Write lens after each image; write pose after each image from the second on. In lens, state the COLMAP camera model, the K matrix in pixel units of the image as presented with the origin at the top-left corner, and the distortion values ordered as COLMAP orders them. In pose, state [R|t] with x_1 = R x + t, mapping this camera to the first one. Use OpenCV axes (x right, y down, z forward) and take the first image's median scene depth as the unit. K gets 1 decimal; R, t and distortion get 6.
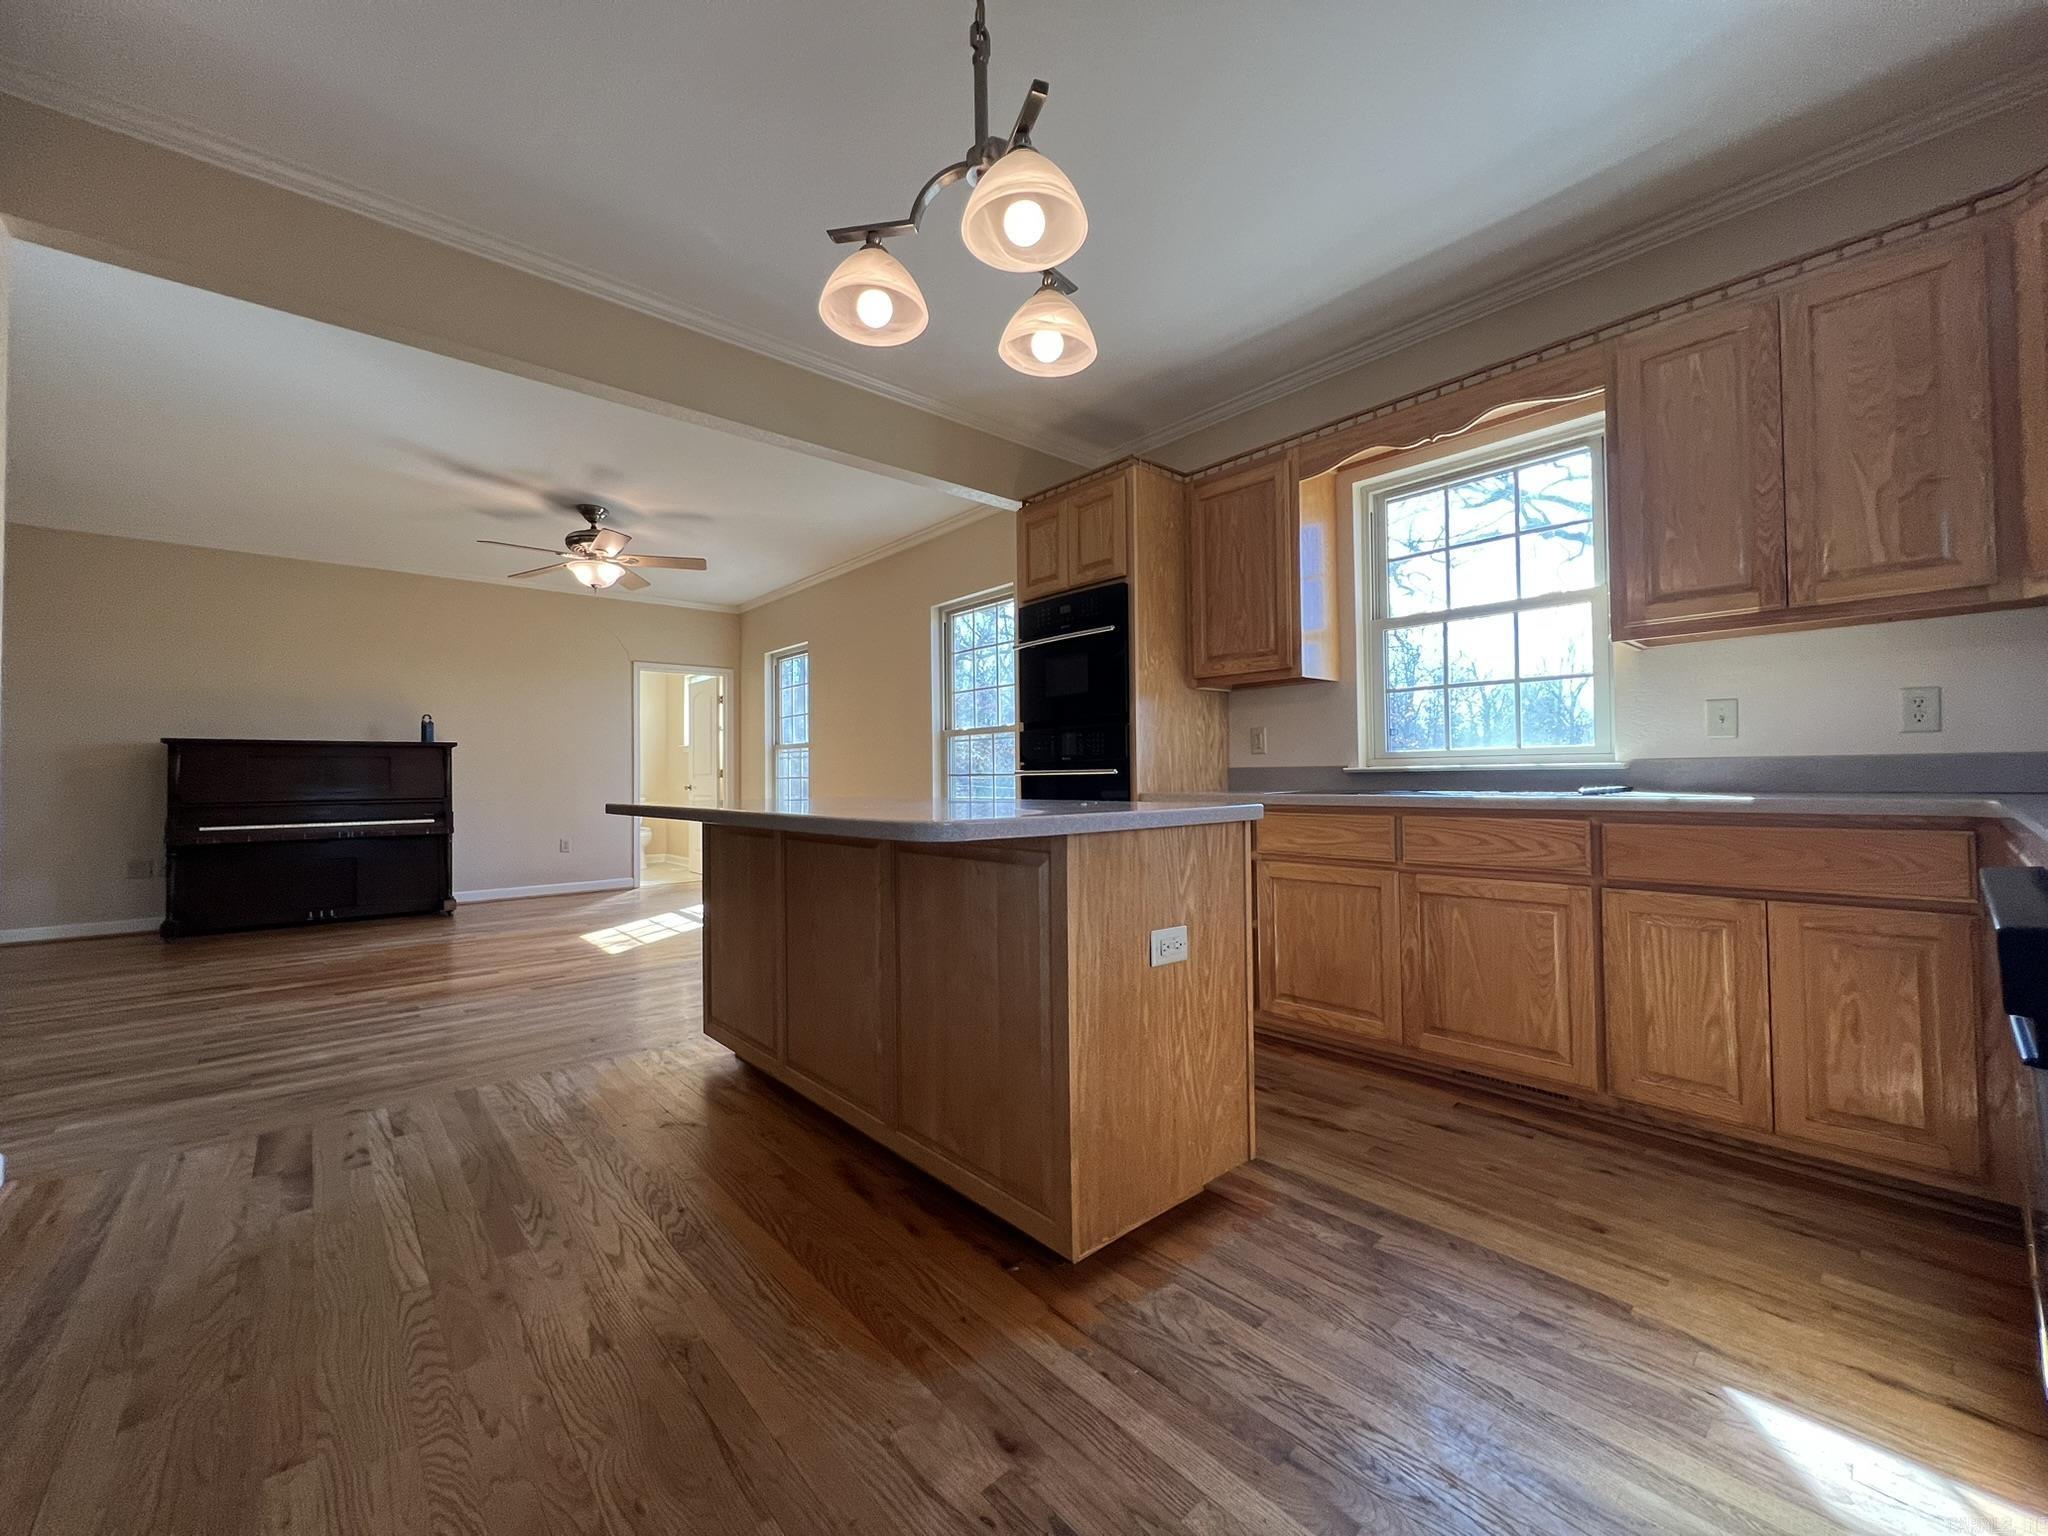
lens RADIAL K [[813.3, 0, 1024.0], [0, 813.3, 768.0], [0, 0, 1]] dist [0.001430, 0.000078]
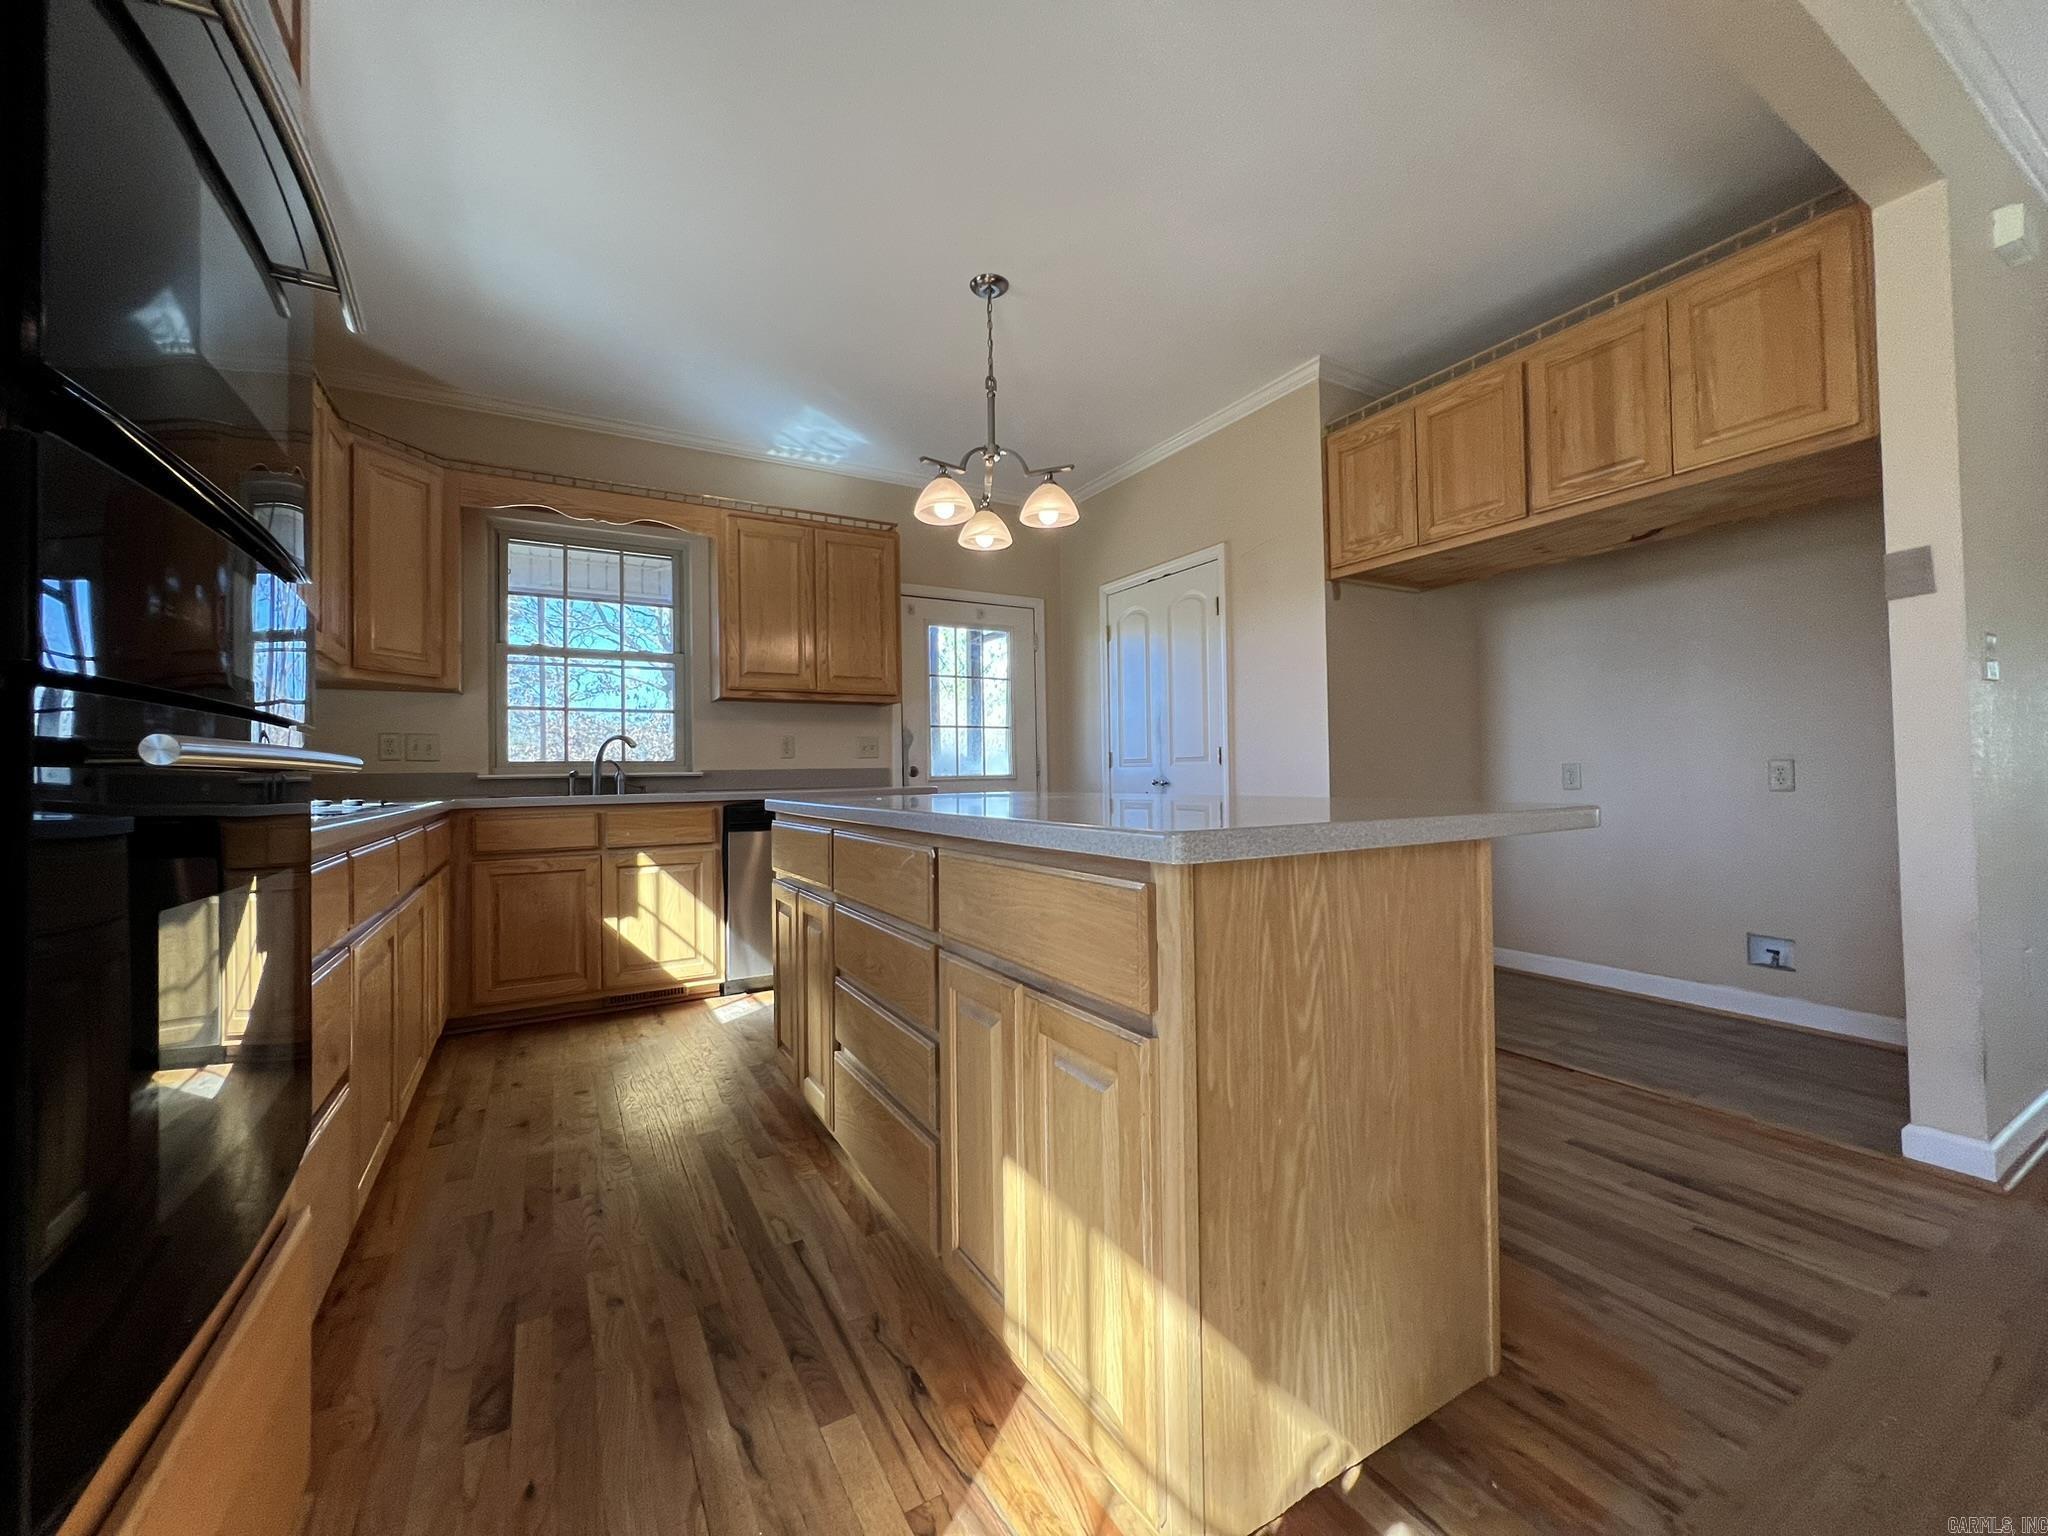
lens RADIAL K [[809.2, 0, 1020.3], [0, 809.2, 762.3], [0, 0, 1]] dist [-0.000939, -0.000173]
pose [[-0.979499, 0.029208, 0.199323, -0.338636], [0.024241, 0.999333, -0.027311, 0.029887], [-0.199988, -0.021919, -0.979553, 2.018360]]
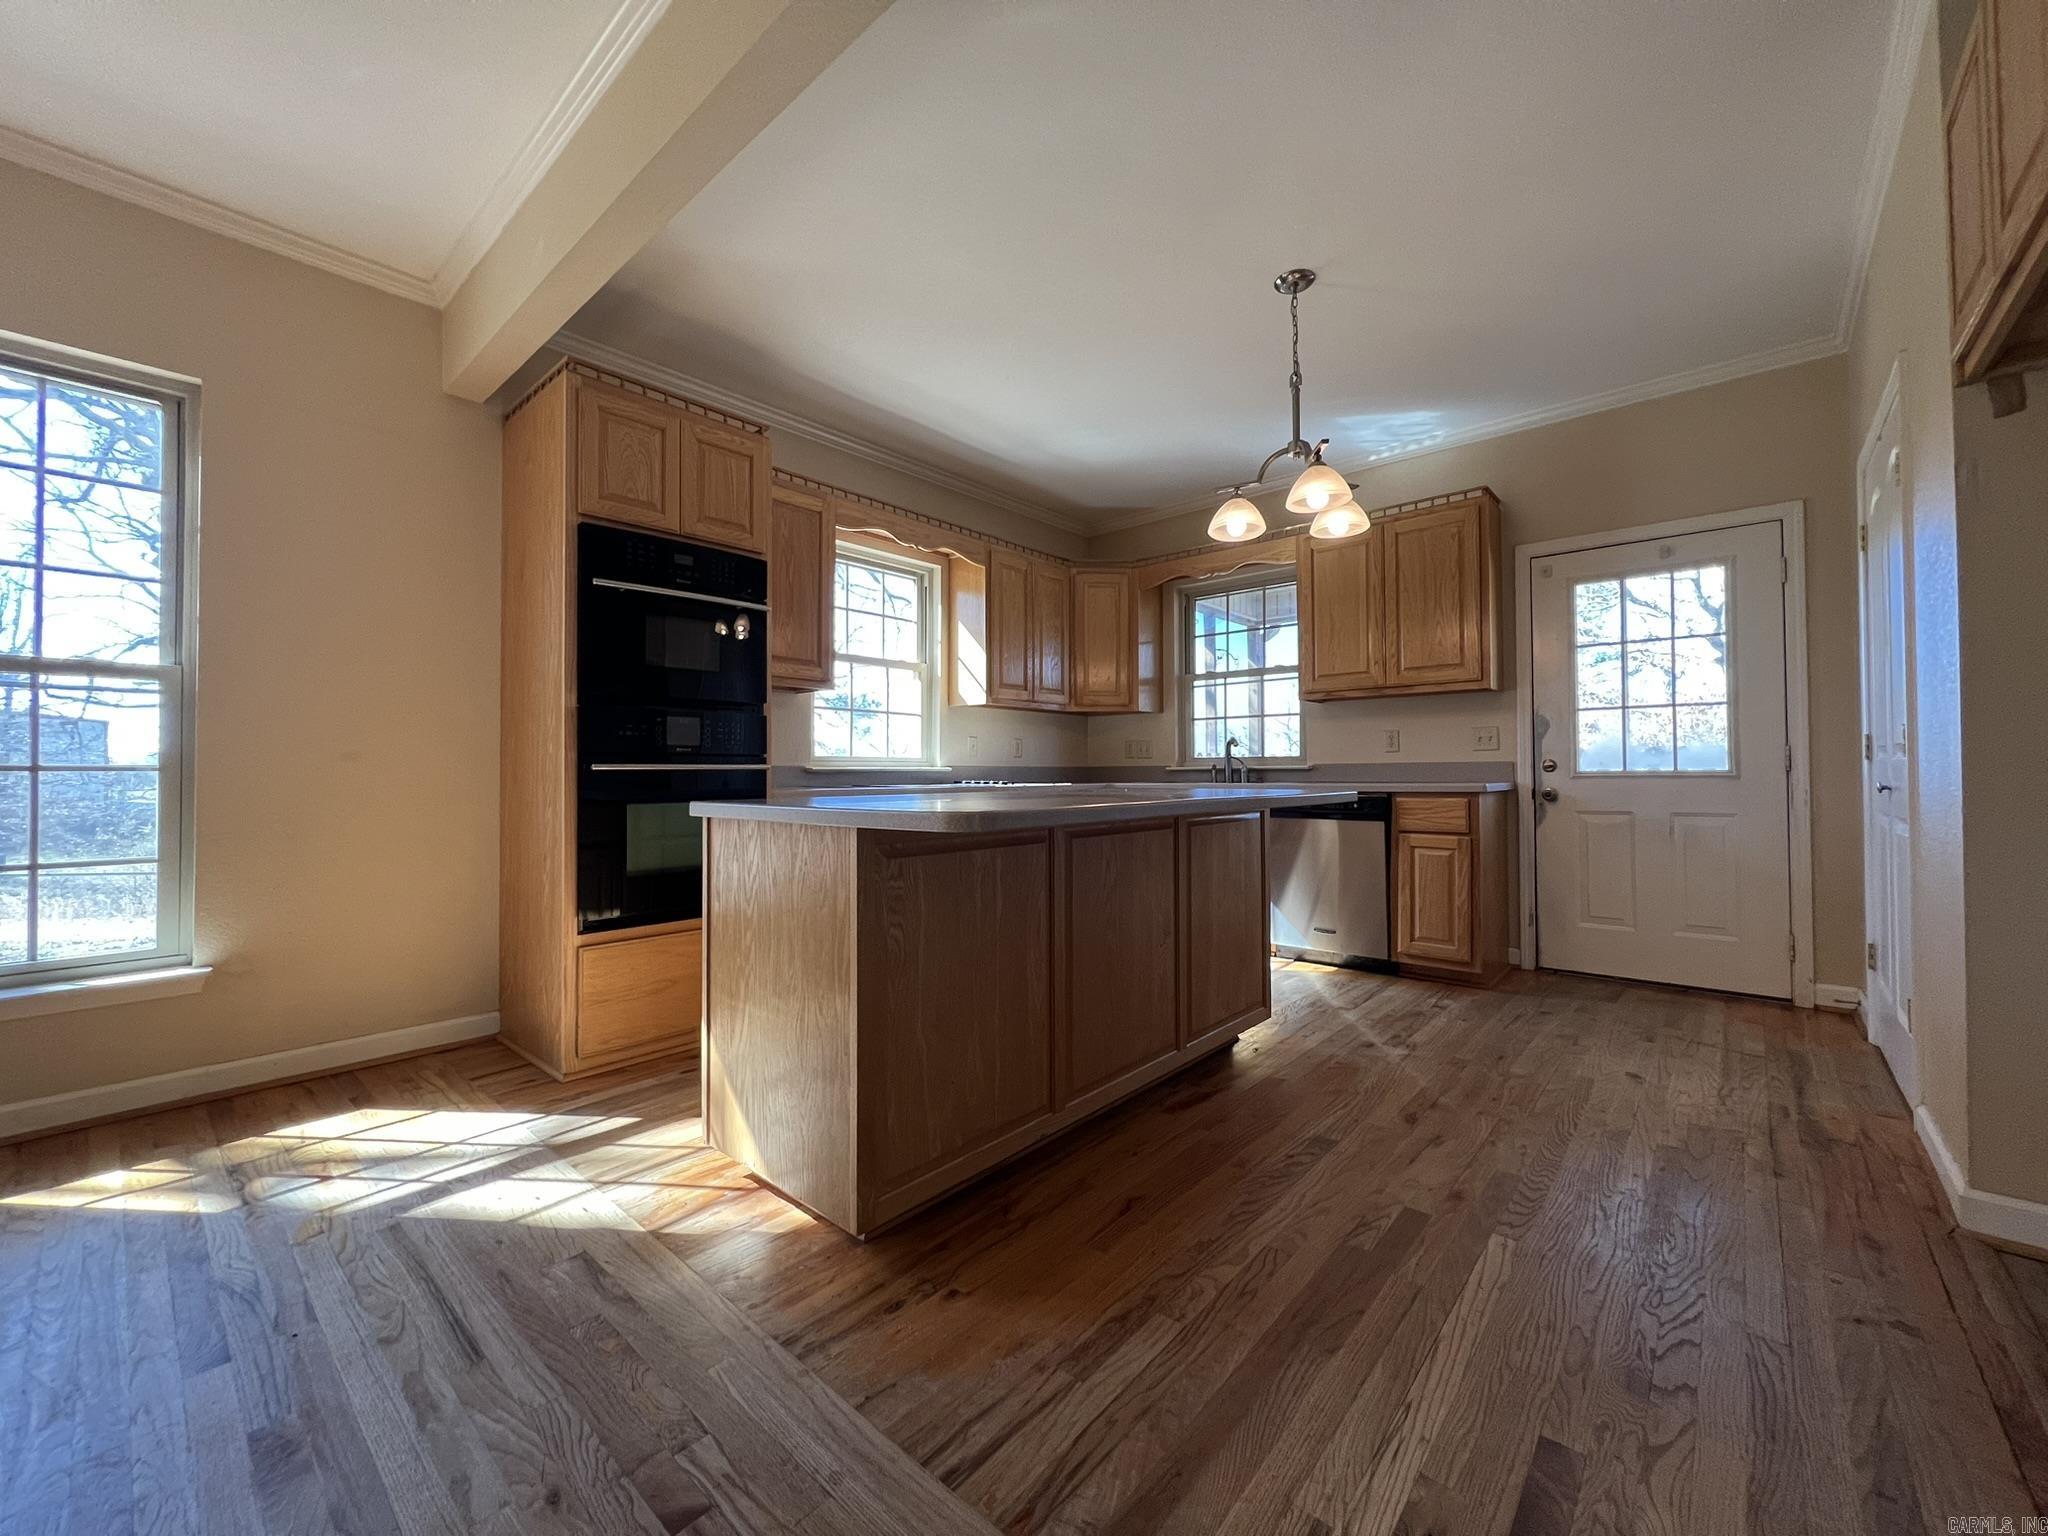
lens RADIAL K [[809.2, 0, 1020.3], [0, 809.2, 762.3], [0, 0, 1]] dist [-0.000939, -0.000173]
pose [[-0.120064, 0.024142, 0.992473, -1.311066], [-0.004776, 0.999679, -0.024895, 0.032079], [-0.992755, -0.007729, -0.119910, 1.328454]]
